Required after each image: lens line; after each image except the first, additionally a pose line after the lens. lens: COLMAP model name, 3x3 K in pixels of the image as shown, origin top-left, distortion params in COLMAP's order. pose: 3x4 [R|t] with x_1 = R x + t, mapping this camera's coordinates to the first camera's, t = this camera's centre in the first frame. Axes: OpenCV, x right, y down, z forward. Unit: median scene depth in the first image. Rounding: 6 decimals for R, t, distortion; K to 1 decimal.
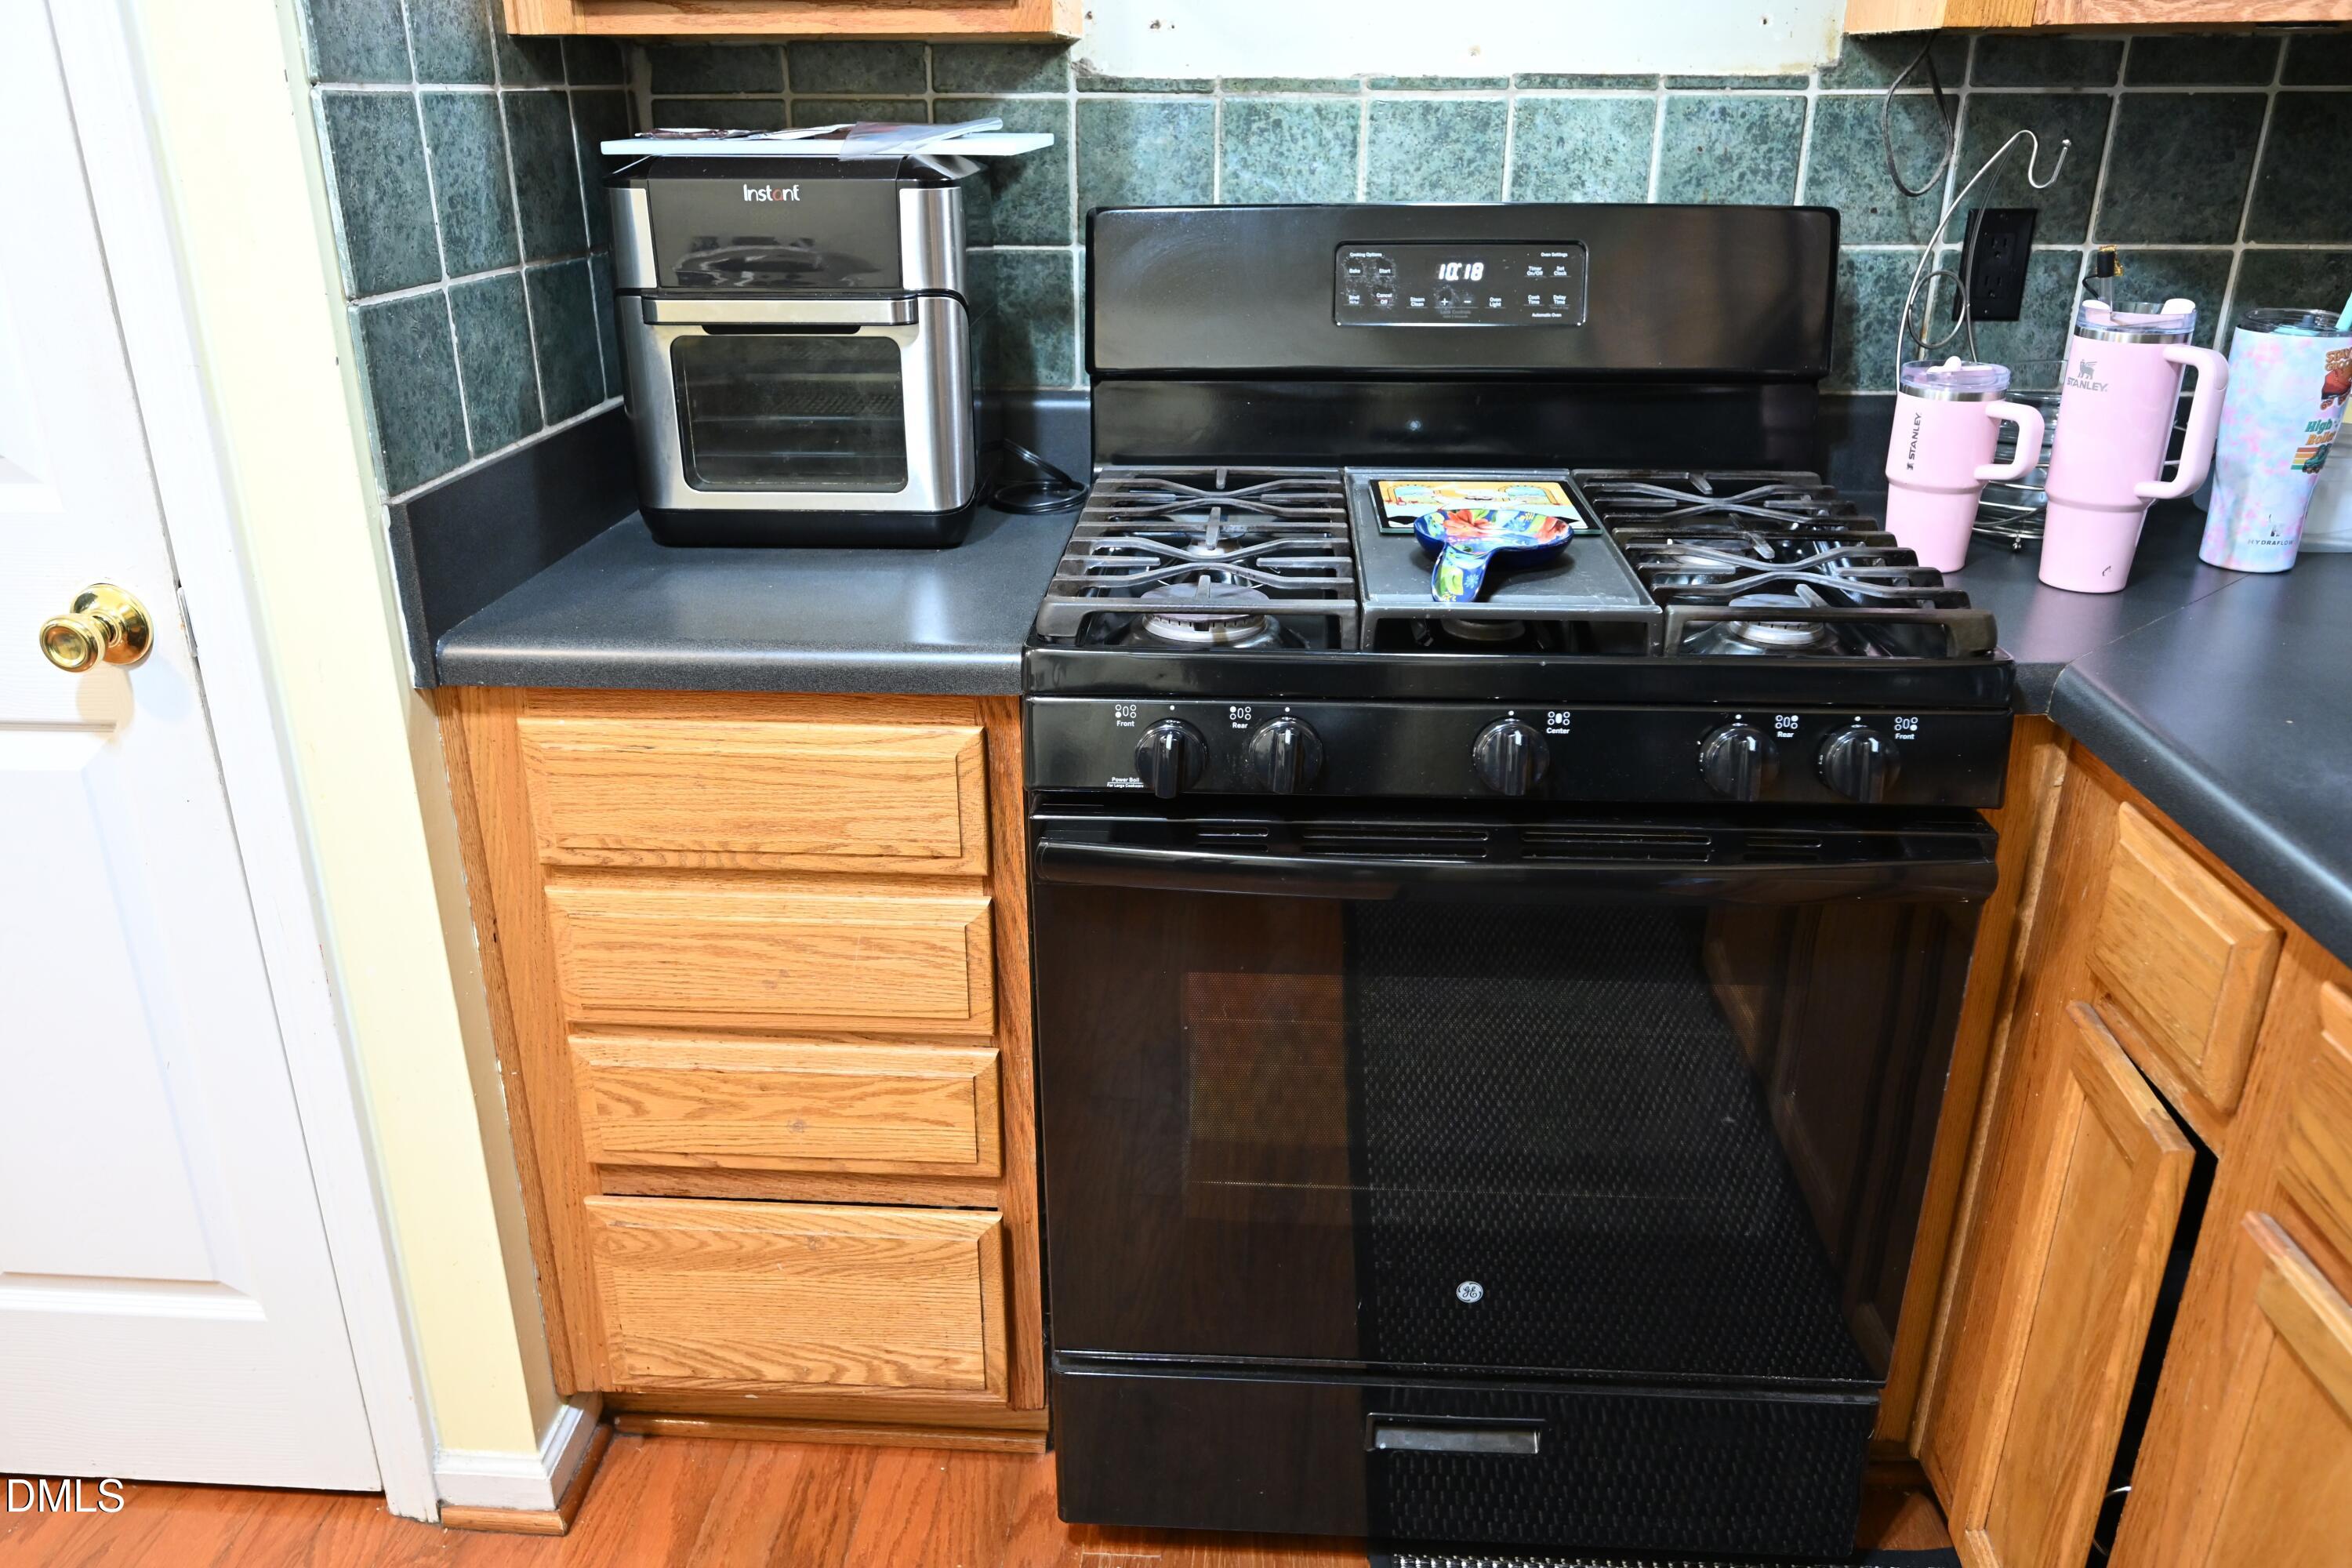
lens RADIAL K [[1745.8, 0, 1172.3], [0, 1745.8, 803.7], [0, 0, 1]] dist [-0.002705, 0.000394]
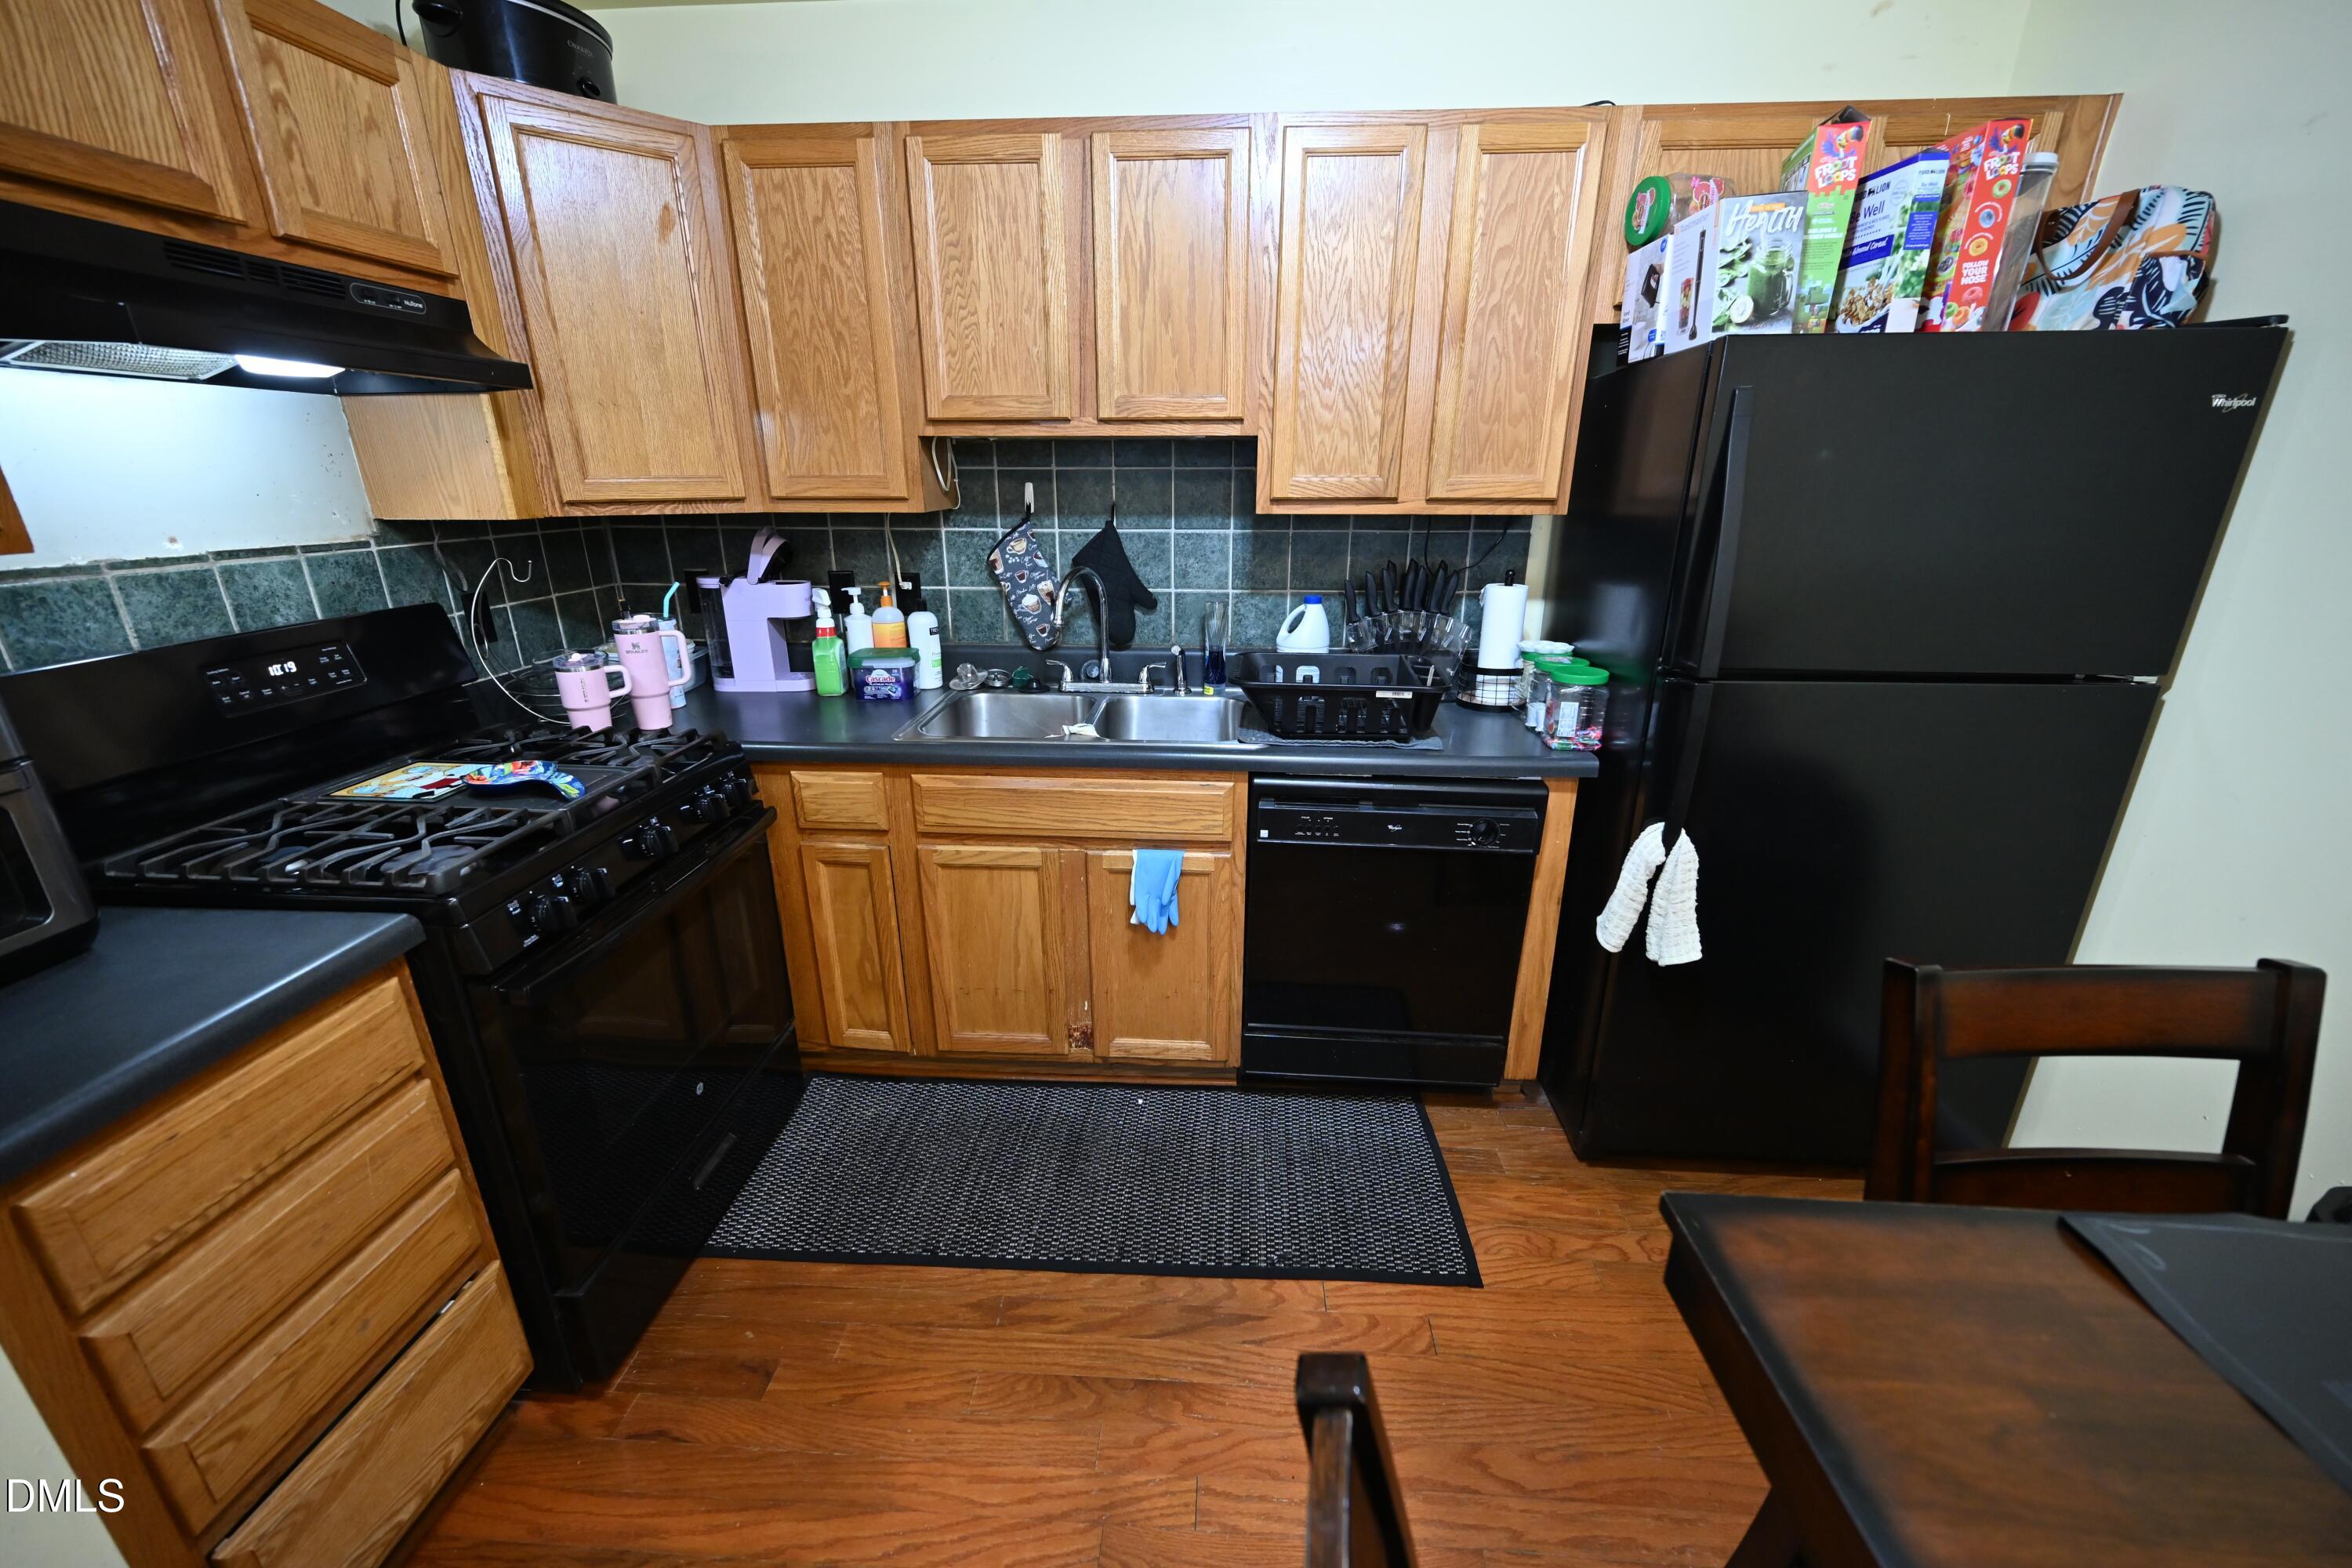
lens RADIAL K [[911.4, 0, 1176.4], [0, 911.4, 790.2], [0, 0, 1]] dist [-0.002116, 0.000083]
pose [[0.000530, -0.327007, 0.945022, -0.669648], [0.386379, 0.871698, 0.301418, -0.134026], [-0.922340, 0.364977, 0.126811, 0.148637]]
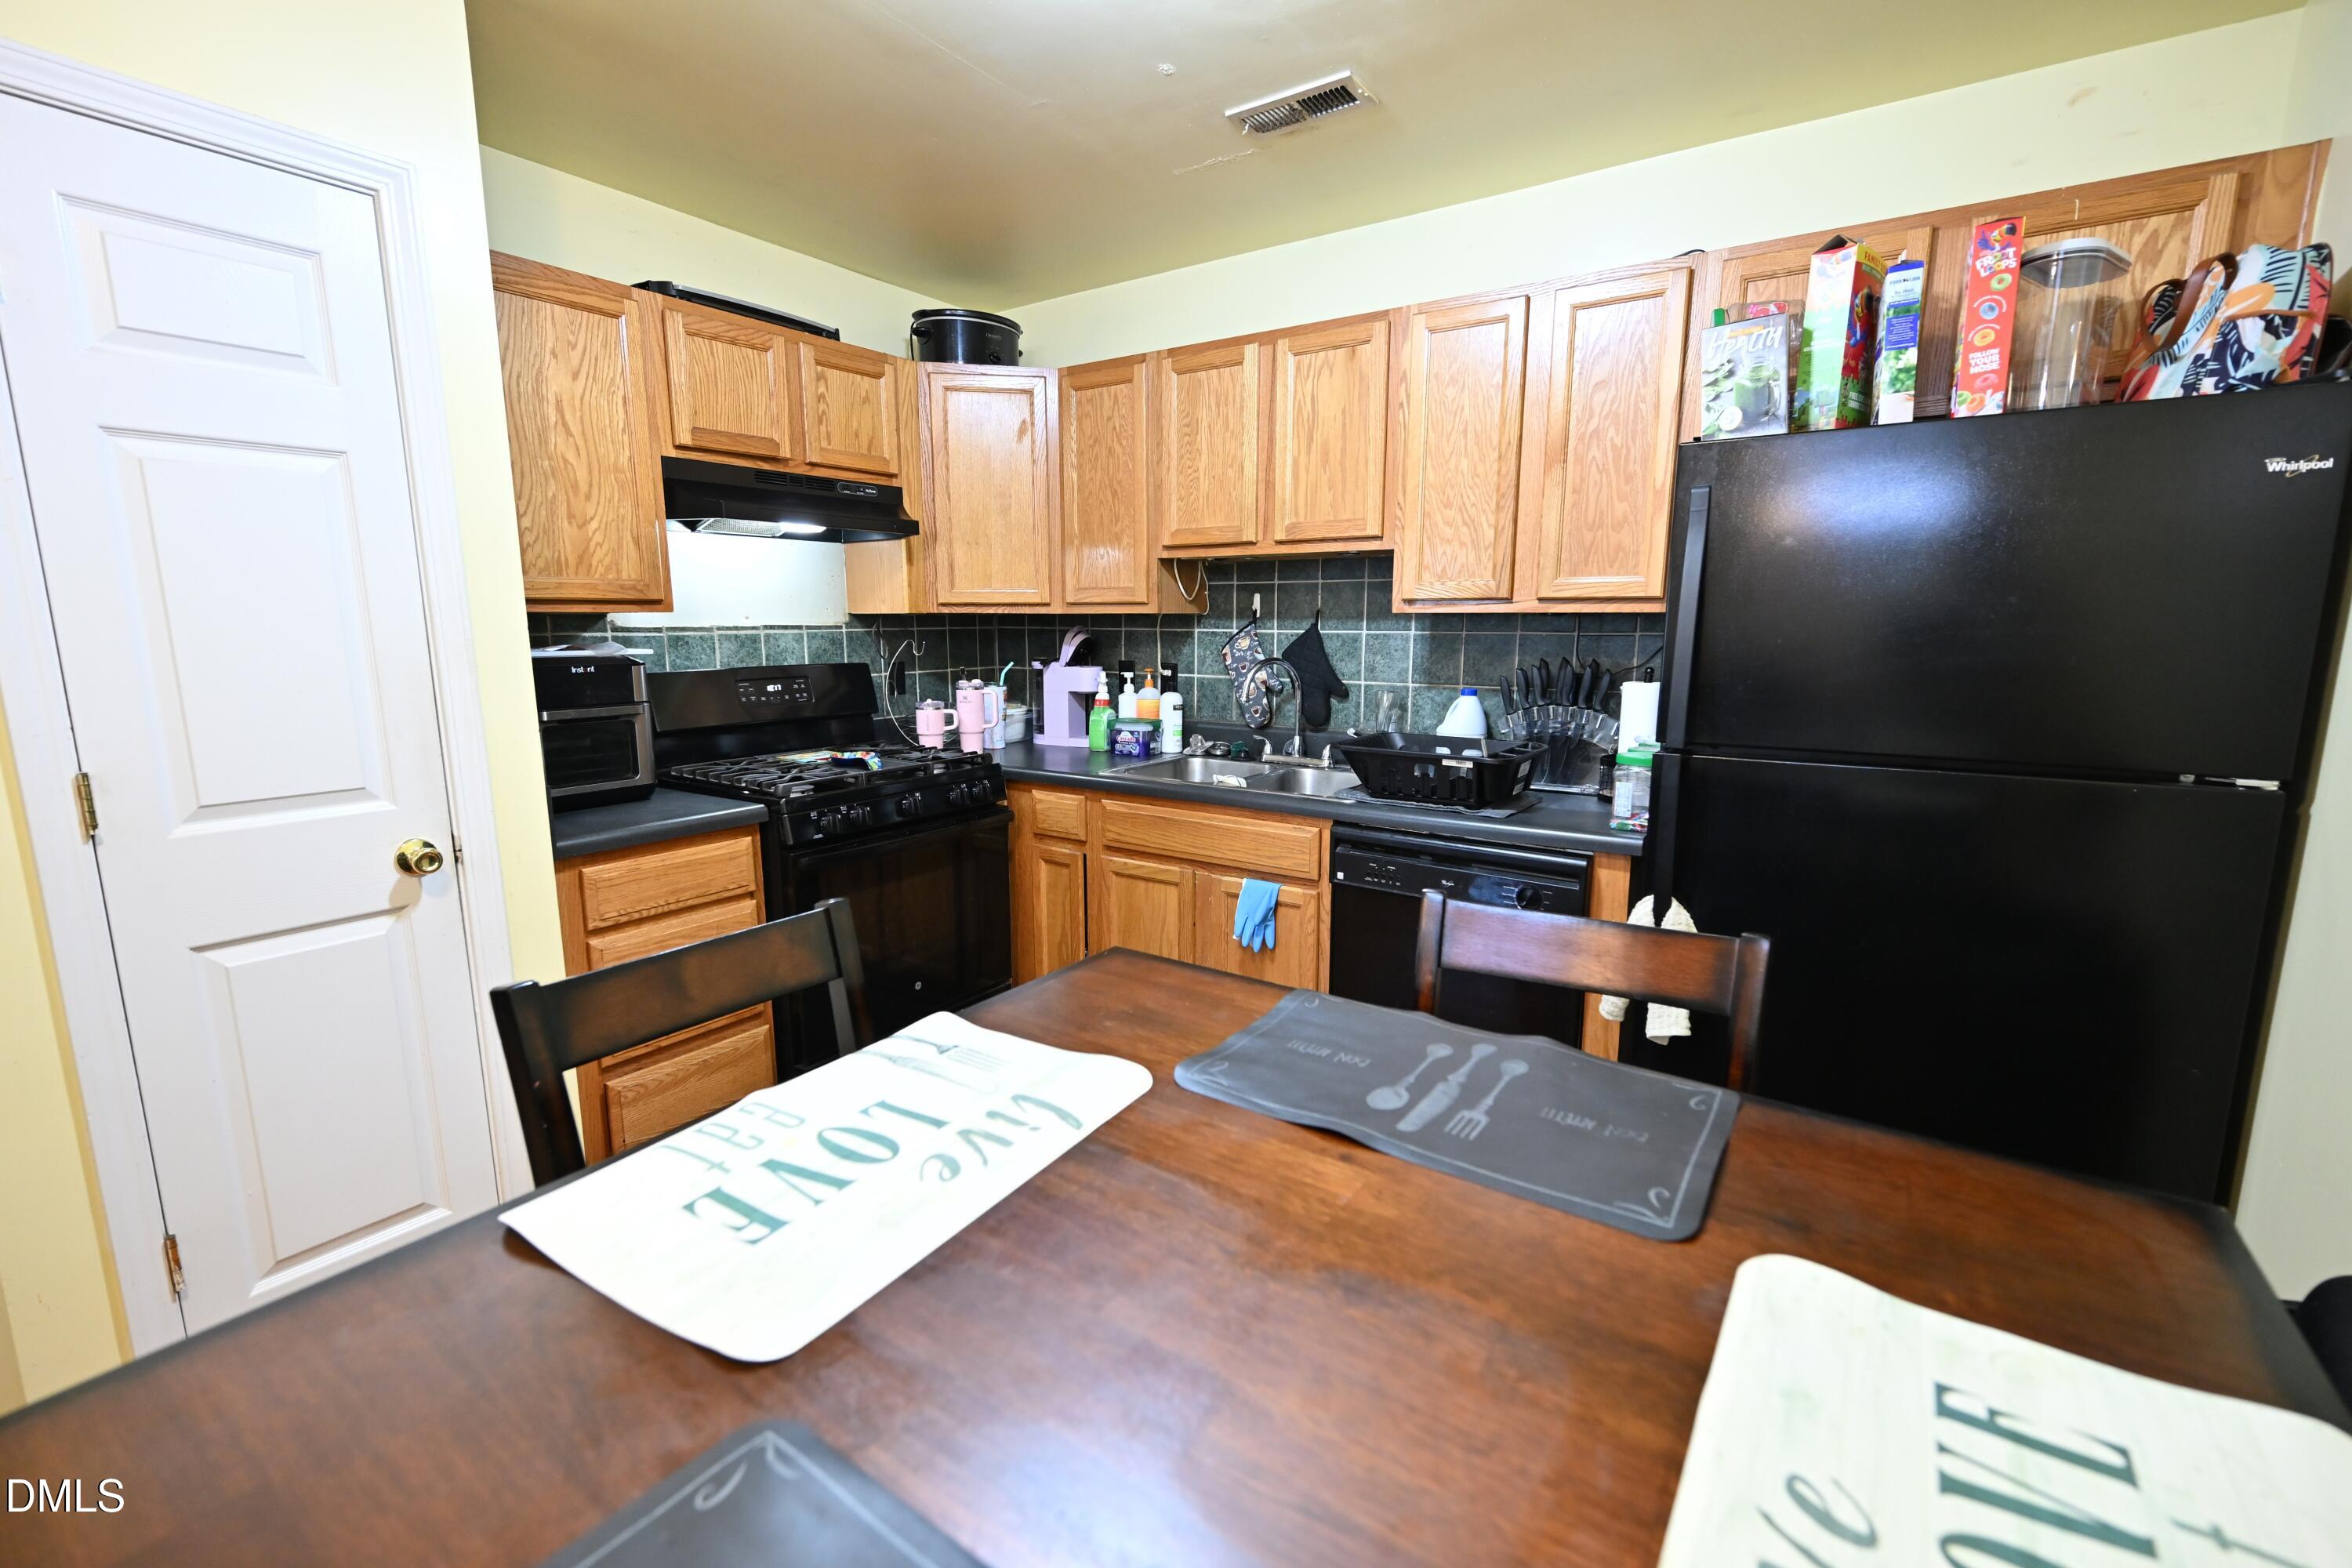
lens RADIAL K [[1004.3, 0, 1178.5], [0, 1004.3, 789.4], [0, 0, 1]] dist [-0.000660, -0.000498]
pose [[0.510129, -0.141579, 0.848365, -0.930905], [0.330951, 0.942727, -0.041677, 0.151439], [-0.793876, 0.302028, 0.527768, -0.381225]]
